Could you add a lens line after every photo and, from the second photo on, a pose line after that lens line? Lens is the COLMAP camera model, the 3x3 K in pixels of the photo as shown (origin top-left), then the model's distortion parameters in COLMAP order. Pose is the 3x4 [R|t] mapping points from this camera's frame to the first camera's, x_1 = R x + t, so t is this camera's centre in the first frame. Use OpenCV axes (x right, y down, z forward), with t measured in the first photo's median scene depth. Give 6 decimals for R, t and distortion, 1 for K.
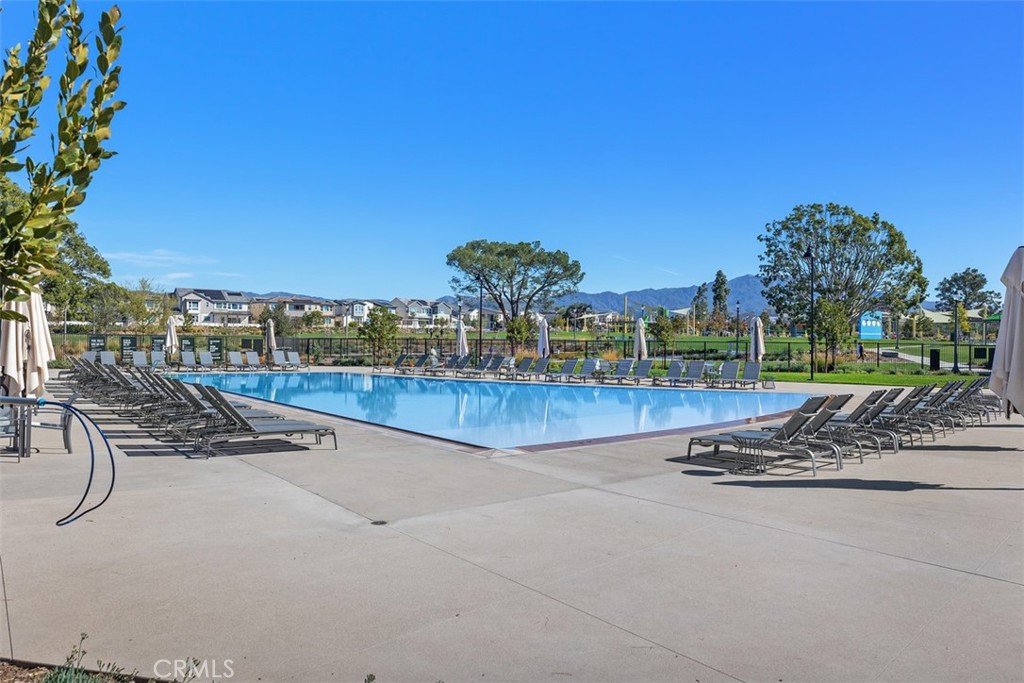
lens RADIAL K [[784.2, 0, 512.5], [0, 784.2, 342.5], [0, 0, 1]] dist [-0.003955, -0.000611]
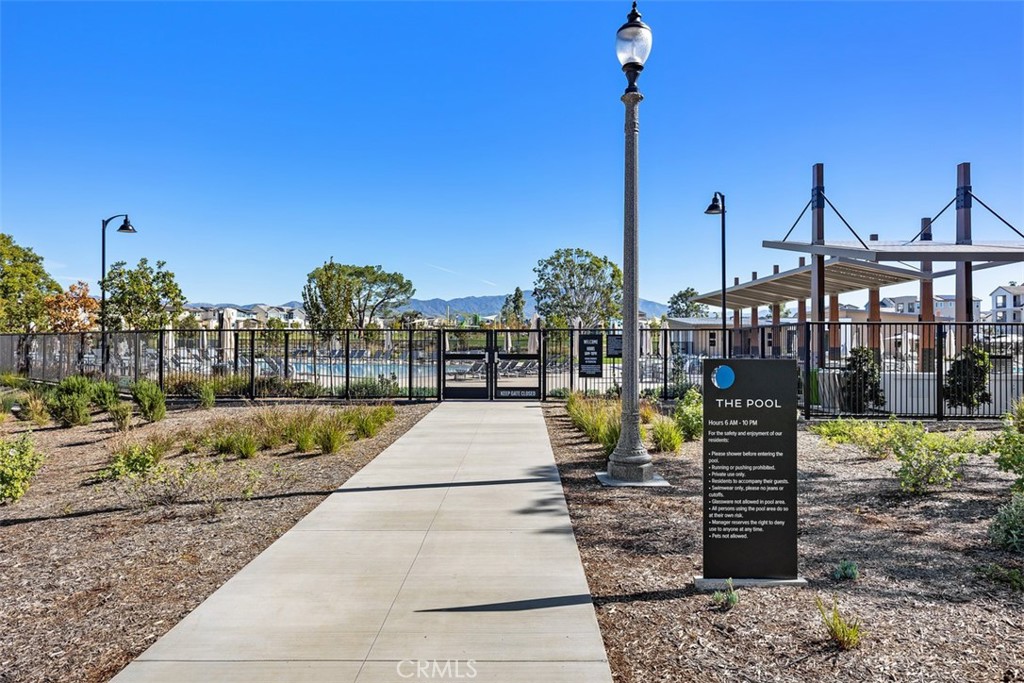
lens RADIAL K [[703.2, 0, 513.5], [0, 703.2, 341.0], [0, 0, 1]] dist [-0.000245, -0.000022]
pose [[0.974473, -0.005446, 0.224438, -0.014348], [0.005681, 0.999984, -0.000403, 0.000363], [-0.224432, 0.001668, 0.974488, -0.200818]]
